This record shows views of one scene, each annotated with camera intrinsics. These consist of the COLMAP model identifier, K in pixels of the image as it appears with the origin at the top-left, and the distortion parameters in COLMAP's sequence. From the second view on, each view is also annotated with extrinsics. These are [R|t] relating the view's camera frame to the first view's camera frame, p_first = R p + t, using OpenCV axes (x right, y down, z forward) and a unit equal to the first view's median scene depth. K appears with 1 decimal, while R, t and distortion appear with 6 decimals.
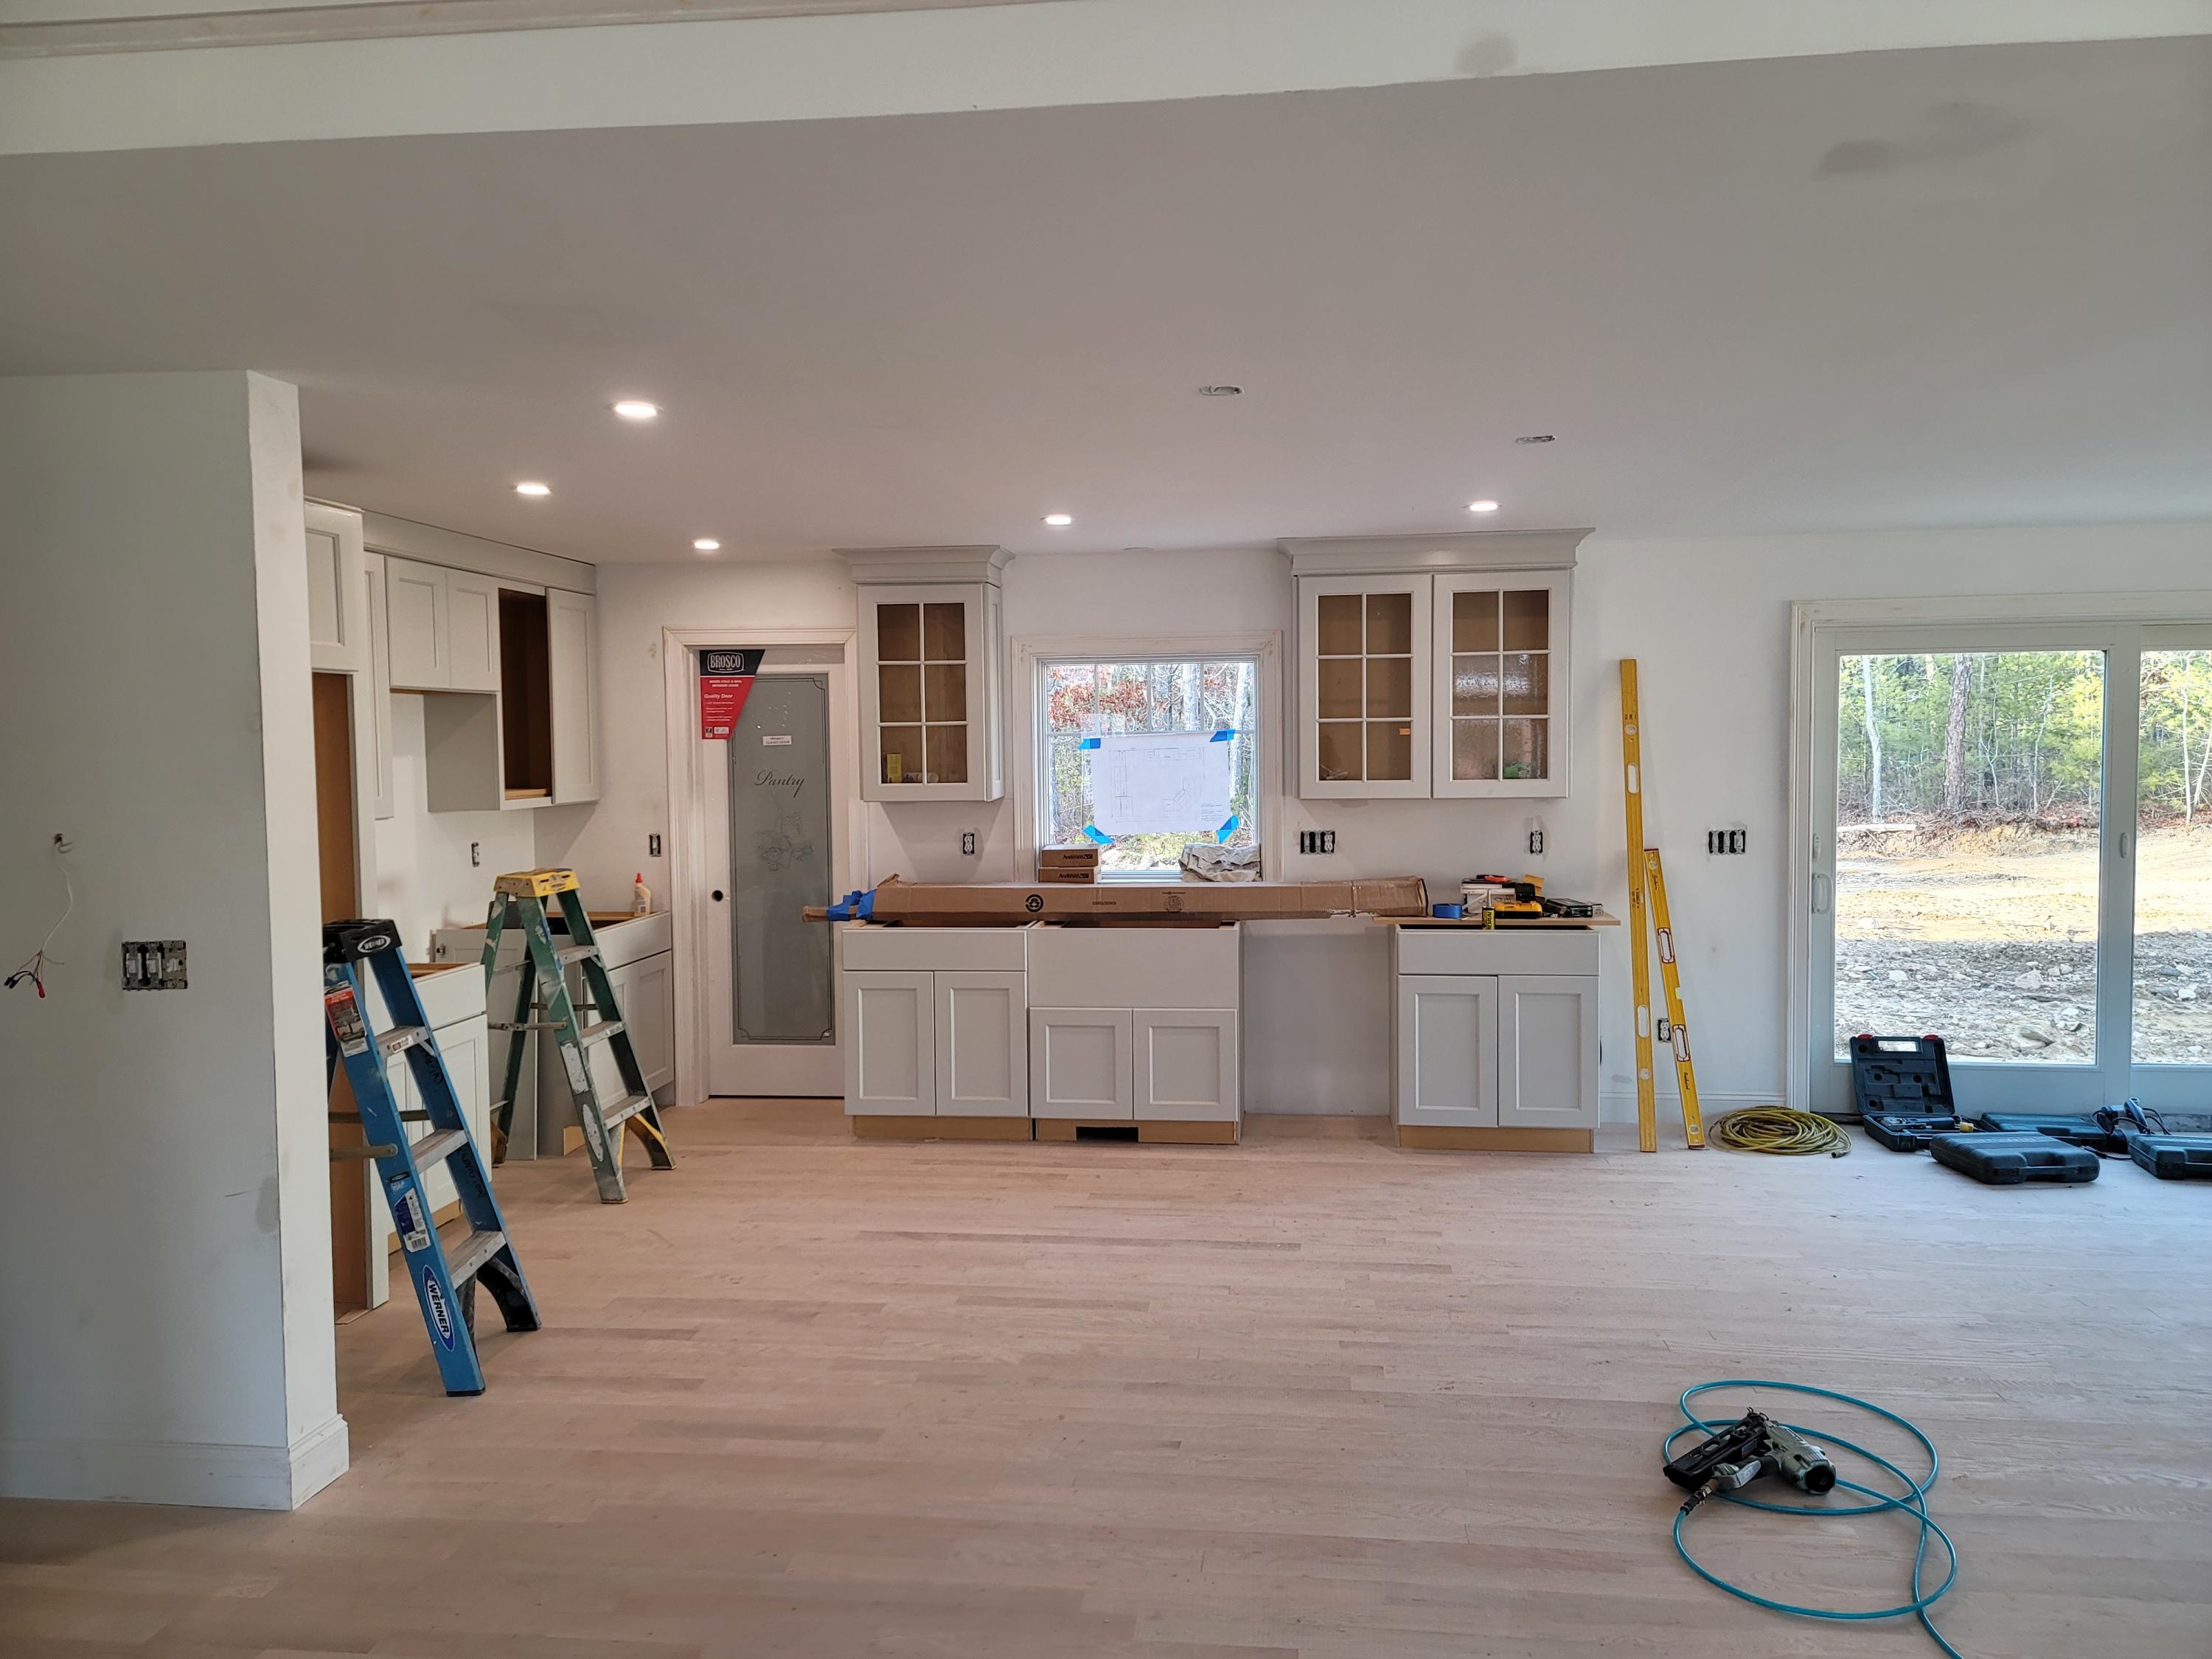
lens RADIAL K [[1593.1, 0, 1120.3], [0, 1593.1, 812.5], [0, 0, 1]] dist [0.068747, -0.042330]
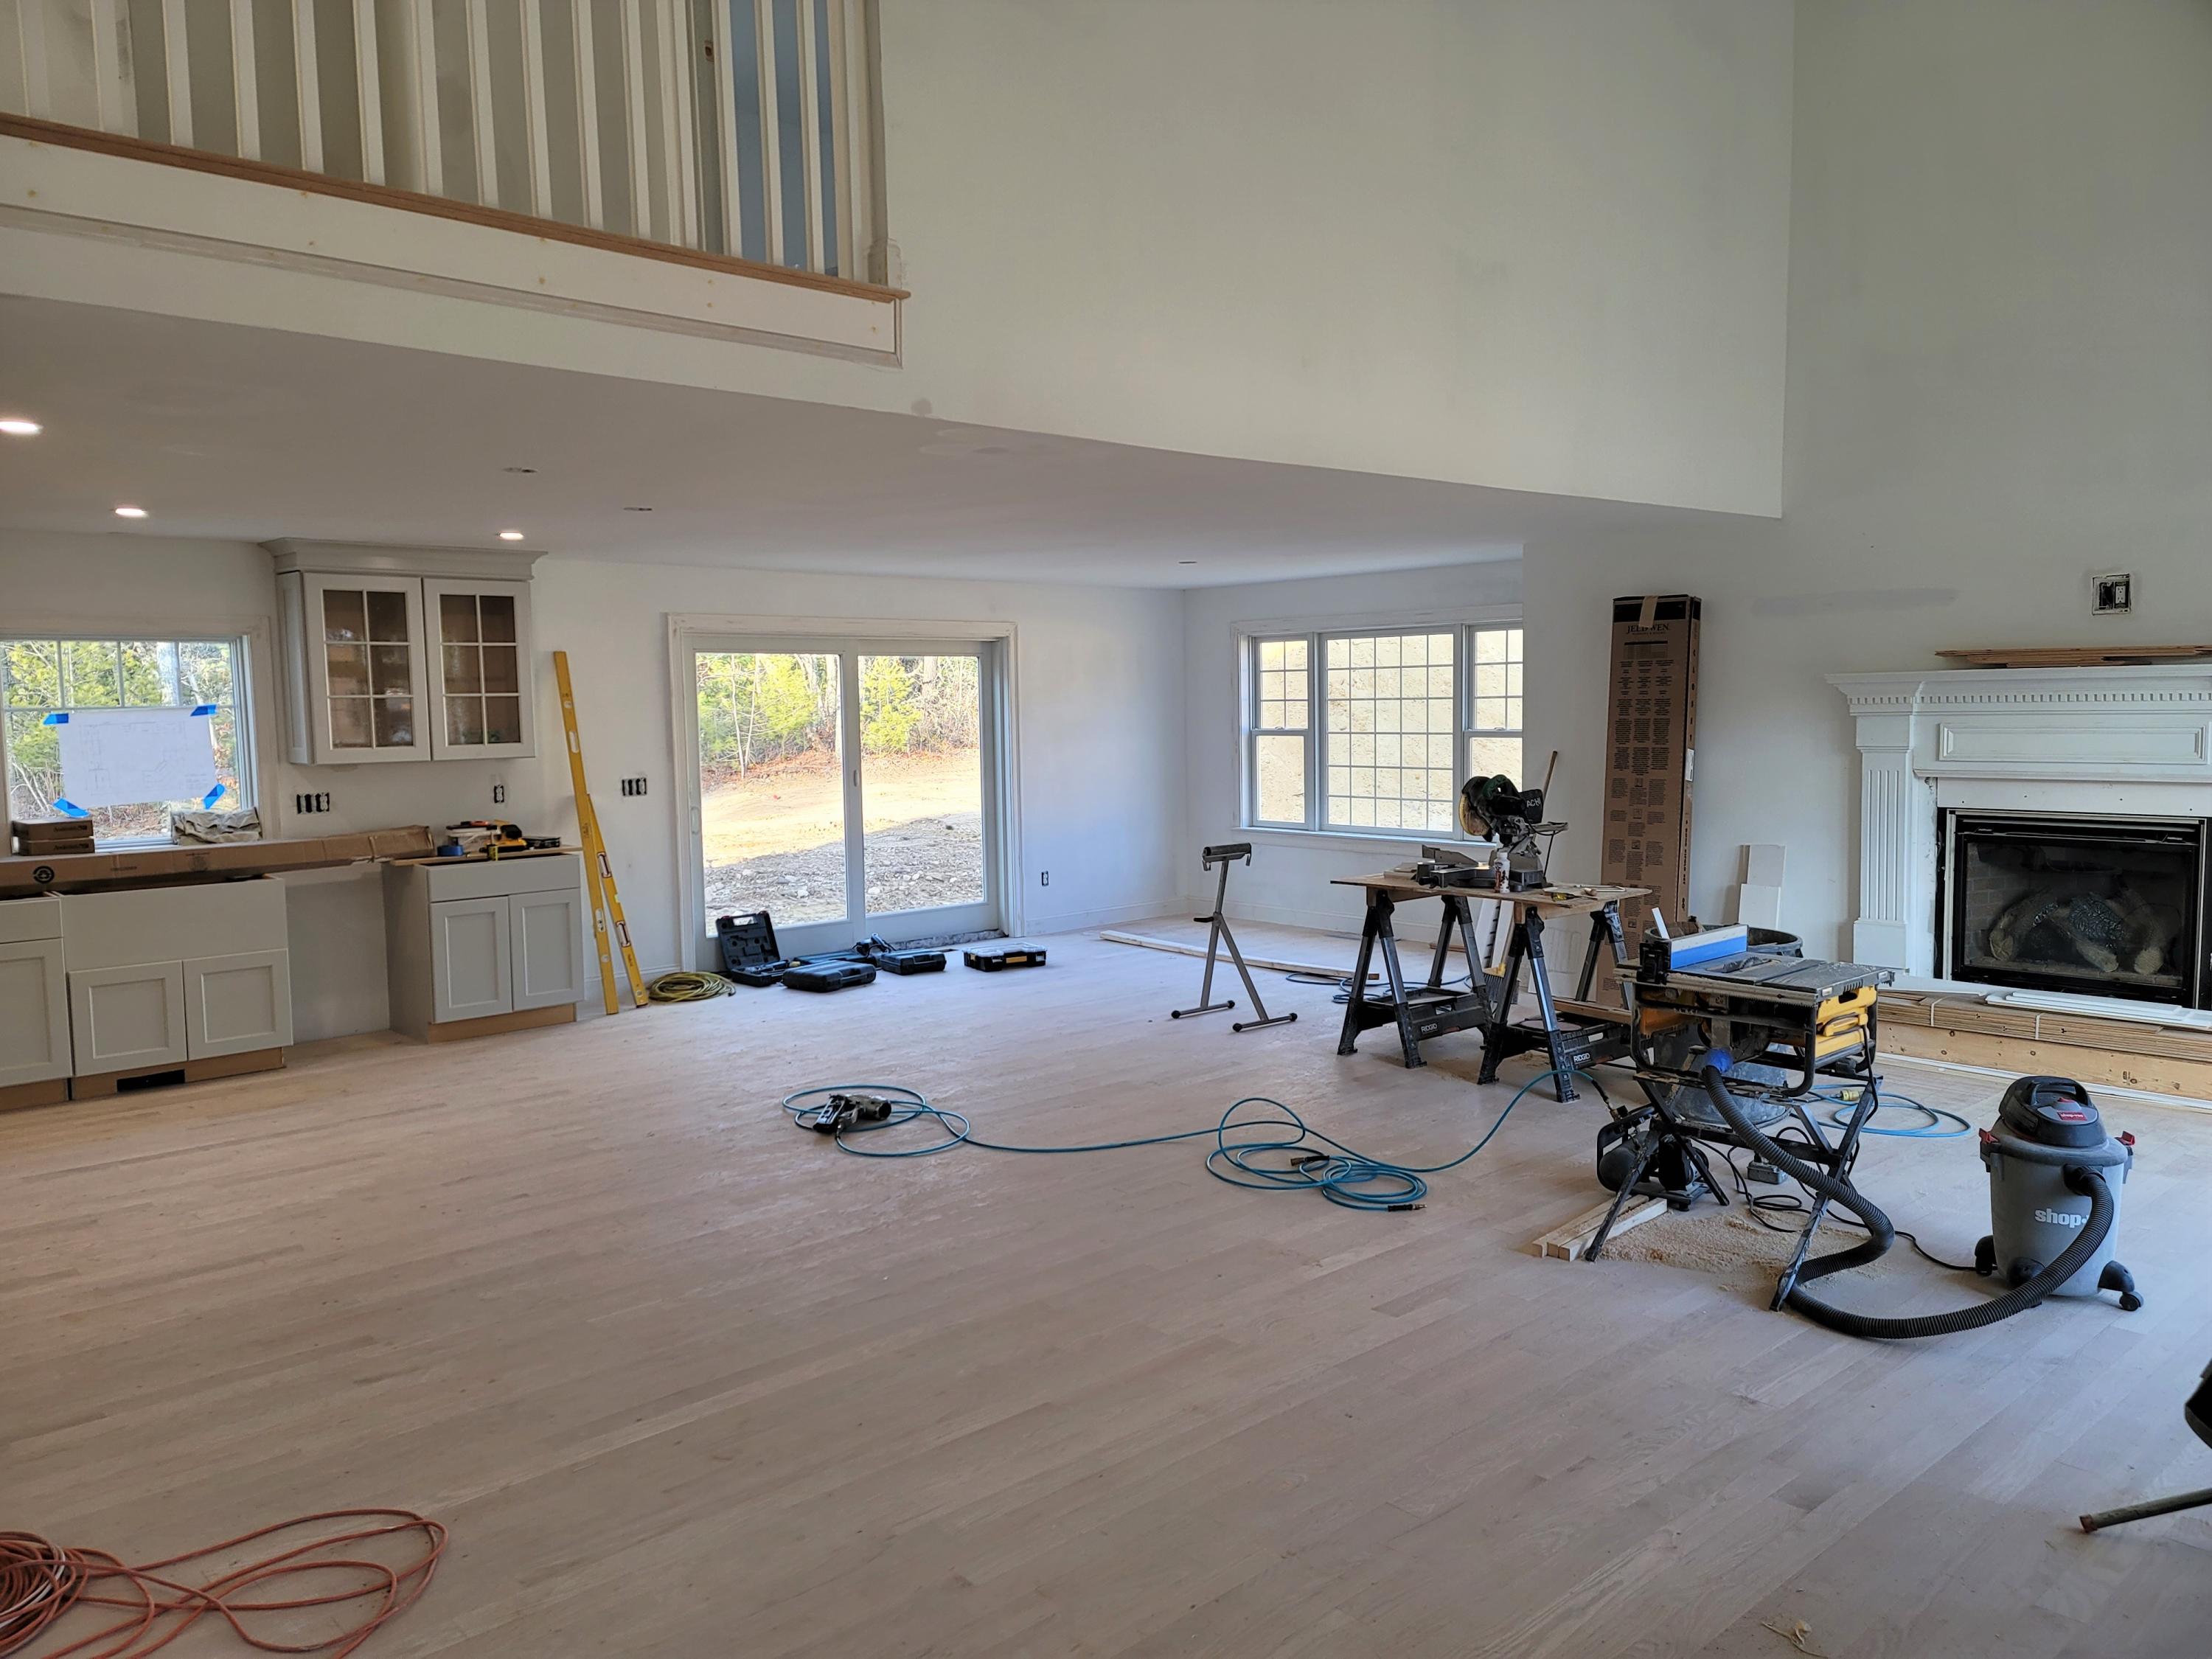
lens RADIAL K [[1576.7, 0, 1090.3], [0, 1576.7, 824.9], [0, 0, 1]] dist [0.052339, -0.003453]
pose [[0.662610, -0.059716, 0.746581, -0.386232], [0.043418, 0.998203, 0.041308, 0.011841], [-0.747705, 0.005044, 0.664011, -0.194020]]
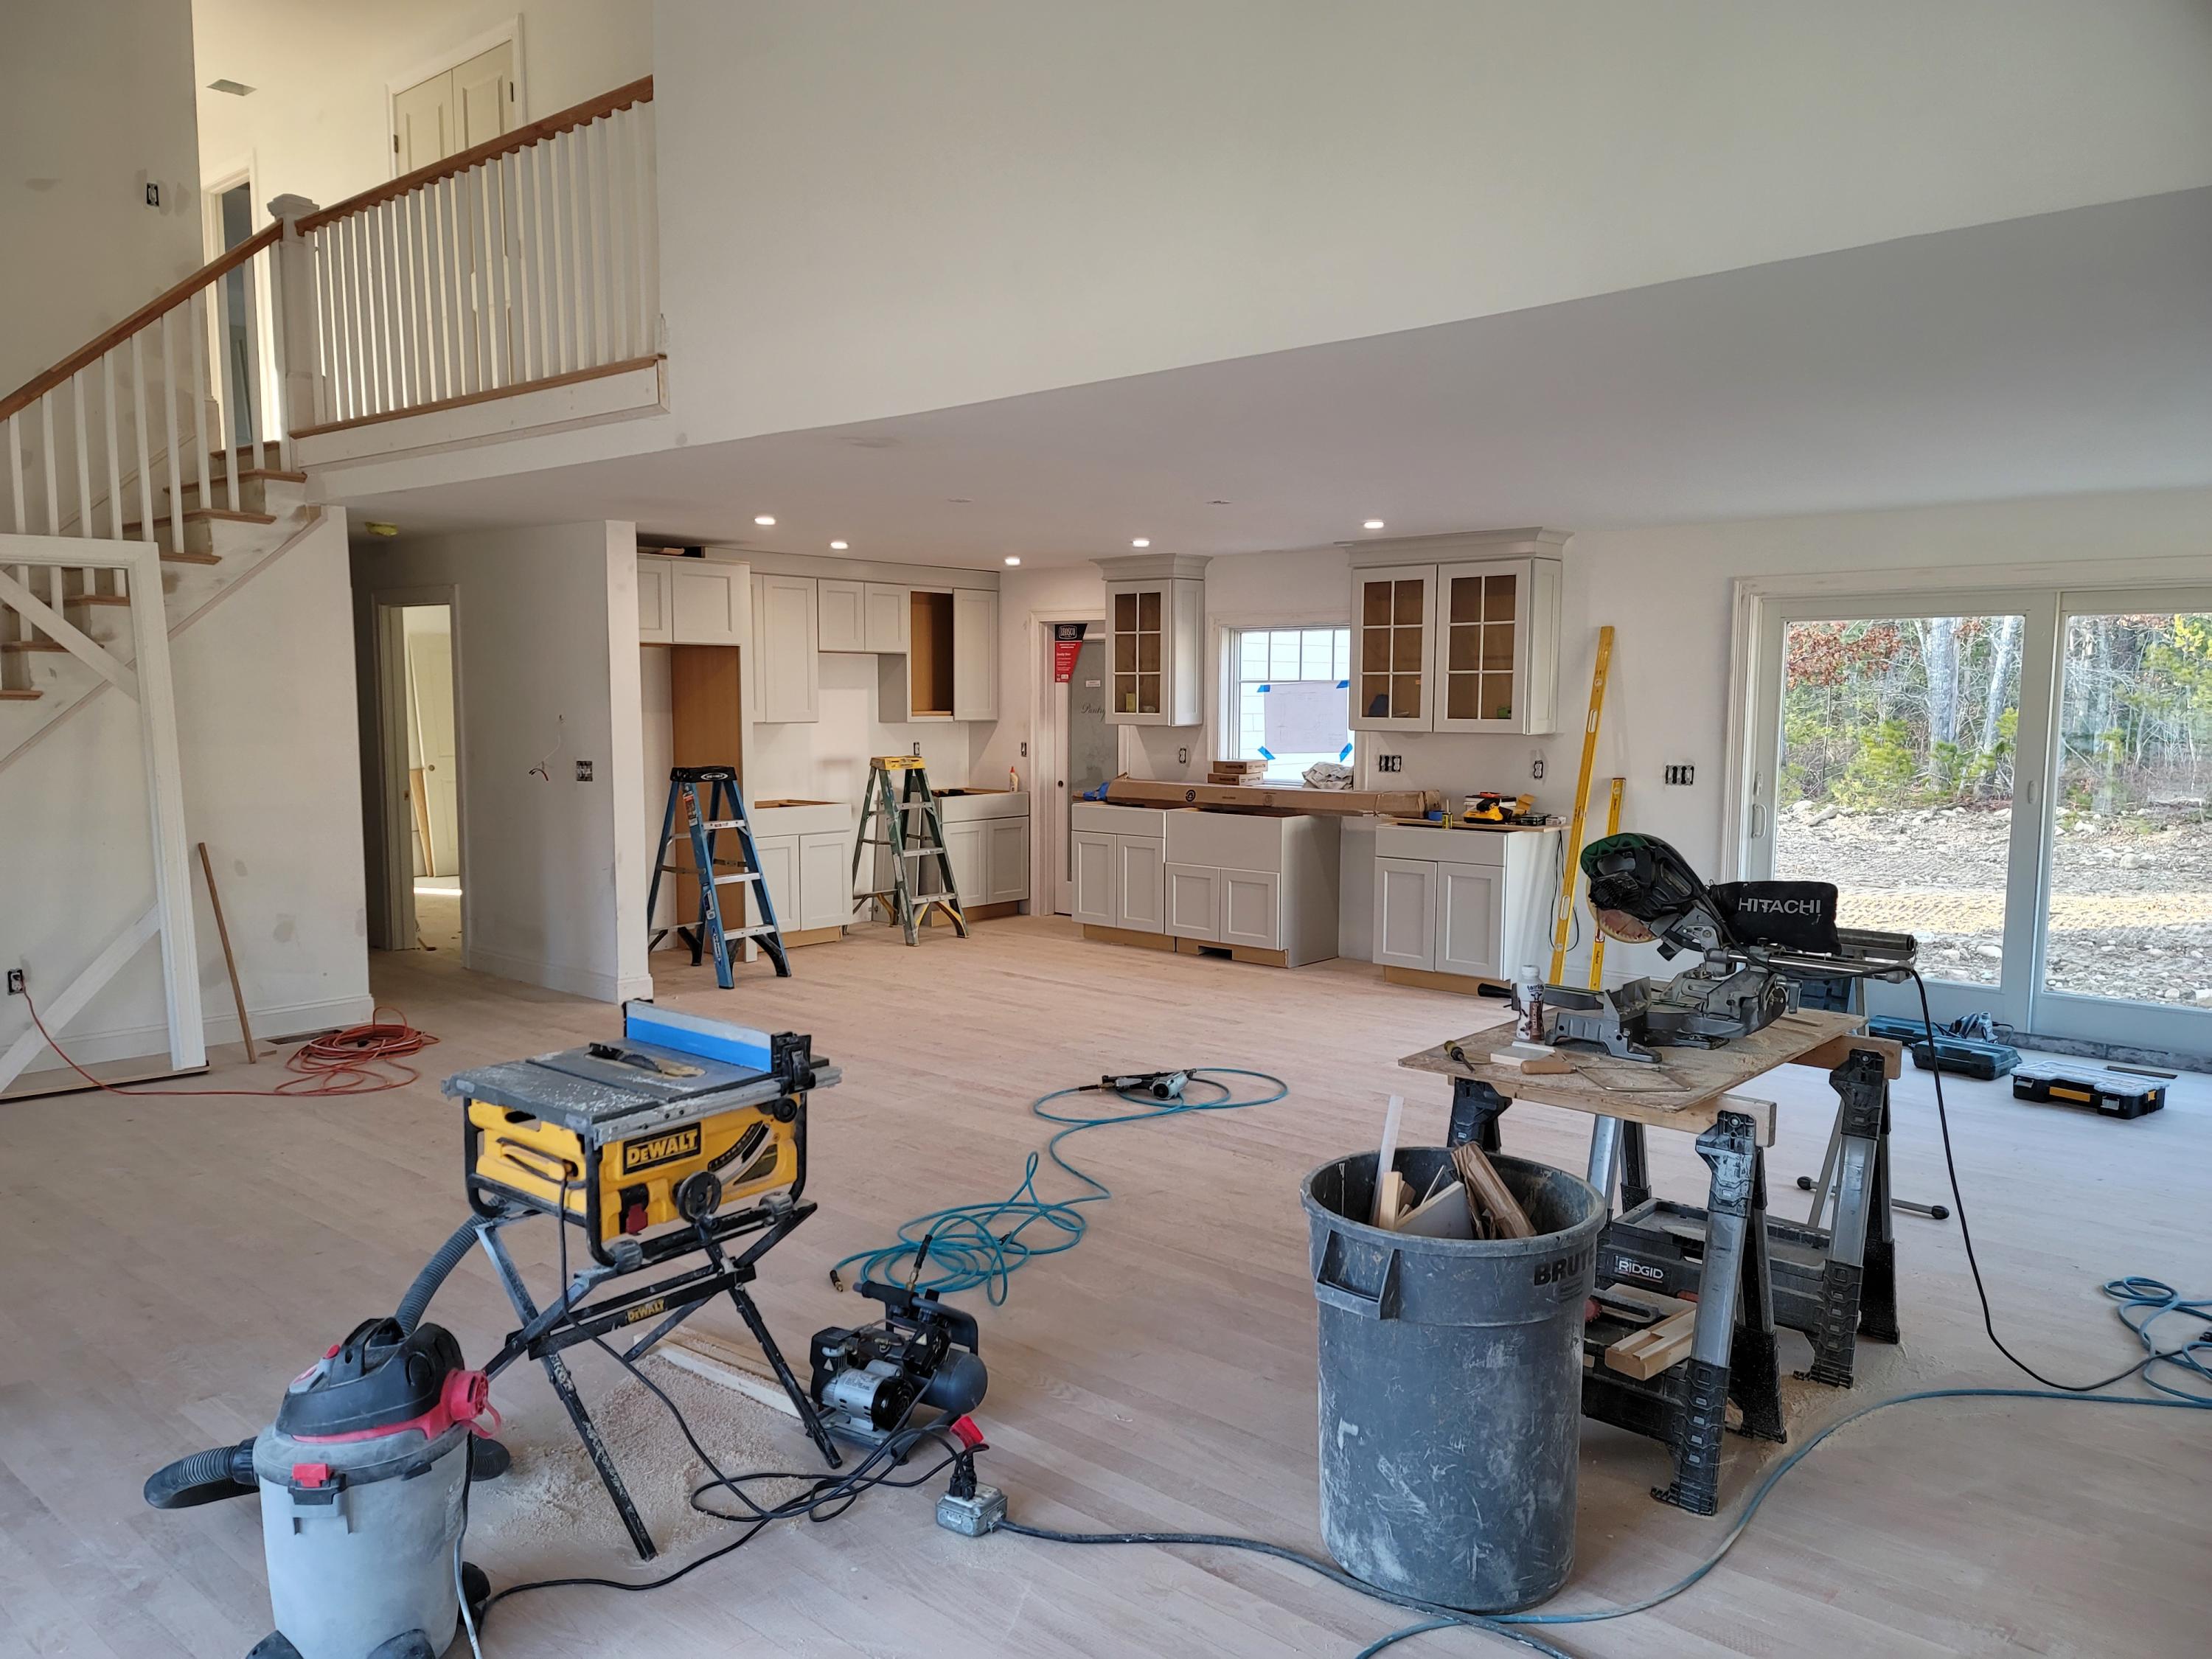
lens RADIAL K [[1576.7, 0, 1090.3], [0, 1576.7, 824.9], [0, 0, 1]] dist [0.052339, -0.003453]
pose [[0.823519, 0.063637, -0.563708, 0.713428], [-0.040279, 0.997739, 0.053792, 0.009379], [0.565857, -0.021593, 0.824221, -0.268268]]
